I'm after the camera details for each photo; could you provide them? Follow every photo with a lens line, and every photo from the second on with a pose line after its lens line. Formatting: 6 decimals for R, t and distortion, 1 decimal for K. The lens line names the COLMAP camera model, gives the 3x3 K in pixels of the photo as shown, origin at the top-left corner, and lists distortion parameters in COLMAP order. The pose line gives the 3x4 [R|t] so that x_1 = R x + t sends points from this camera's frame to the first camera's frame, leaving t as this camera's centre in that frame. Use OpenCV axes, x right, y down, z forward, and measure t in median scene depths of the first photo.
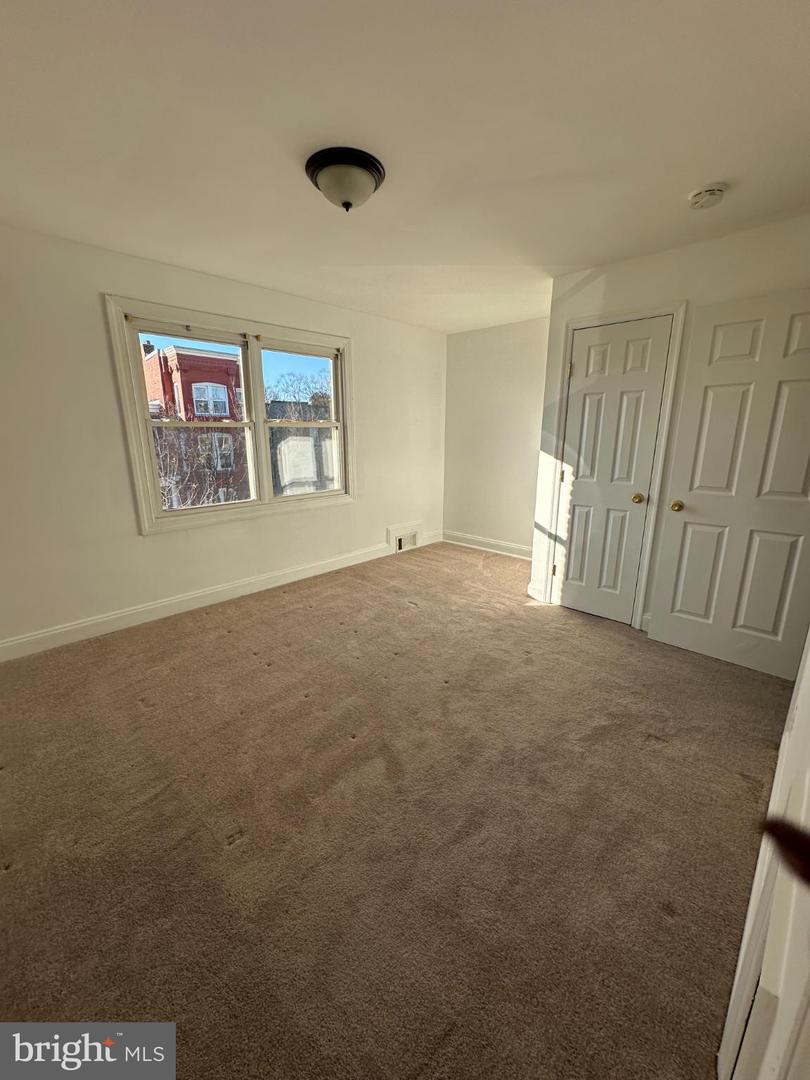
lens RADIAL K [[431.3, 0, 409.0], [0, 431.3, 540.8], [0, 0, 1]] dist [-0.002997, -0.000082]
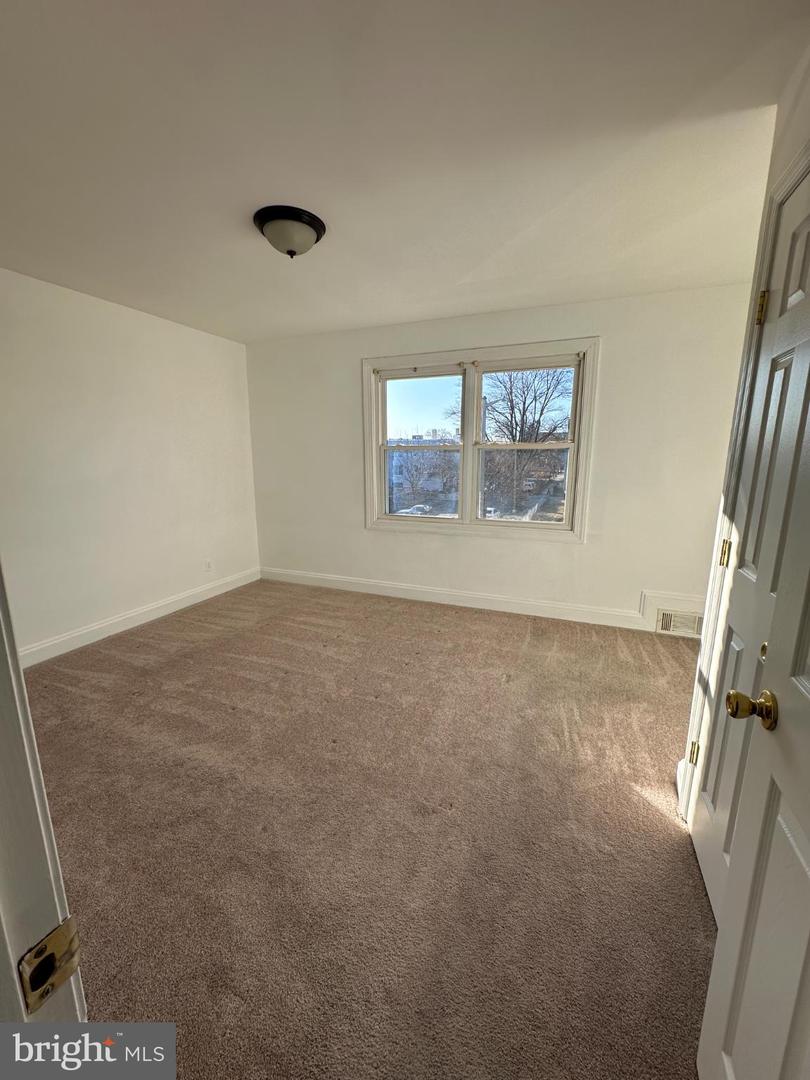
lens RADIAL K [[431.3, 0, 406.0], [0, 431.3, 542.2], [0, 0, 1]] dist [-0.002997, -0.000082]
pose [[0.361117, 0.183425, -0.914303, 0.613834], [-0.231301, 0.967443, 0.102730, -0.127031], [0.903379, 0.174381, 0.391787, 0.524034]]
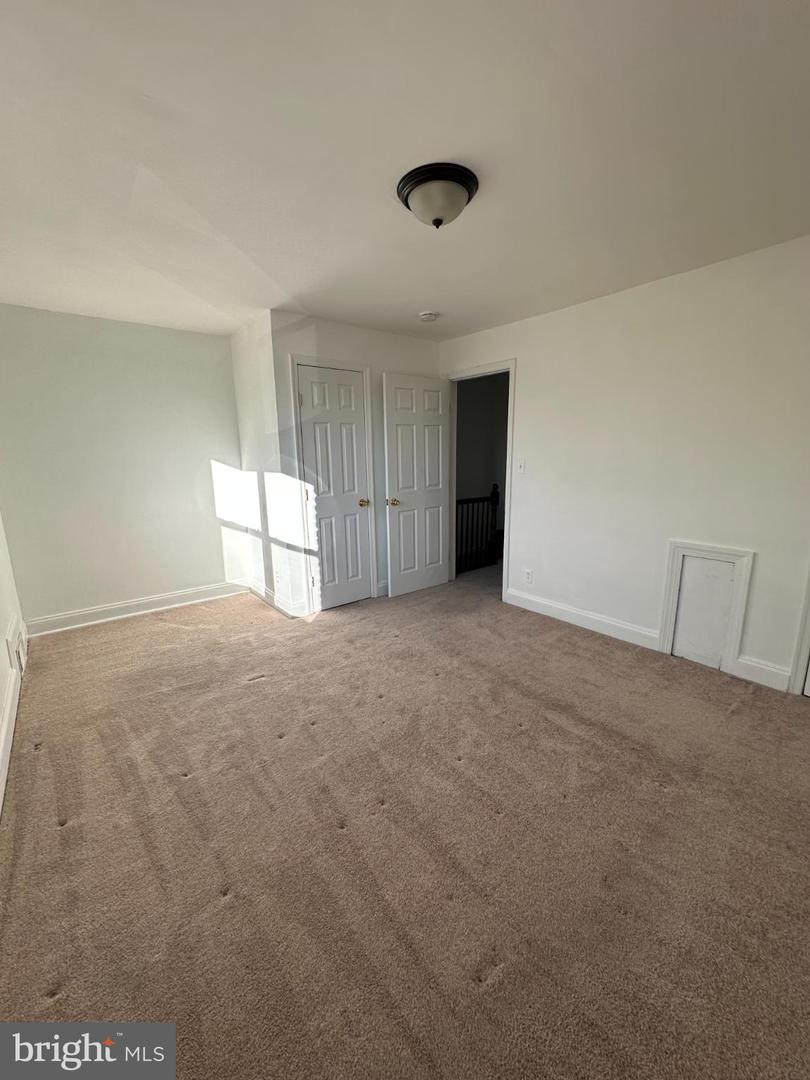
lens RADIAL K [[431.3, 0, 401.0], [0, 431.3, 539.3], [0, 0, 1]] dist [-0.002997, -0.000082]
pose [[0.124404, -0.195825, 0.972716, -0.680559], [0.258644, 0.952840, 0.158745, -0.149895], [-0.957929, 0.231838, 0.169186, 0.594615]]
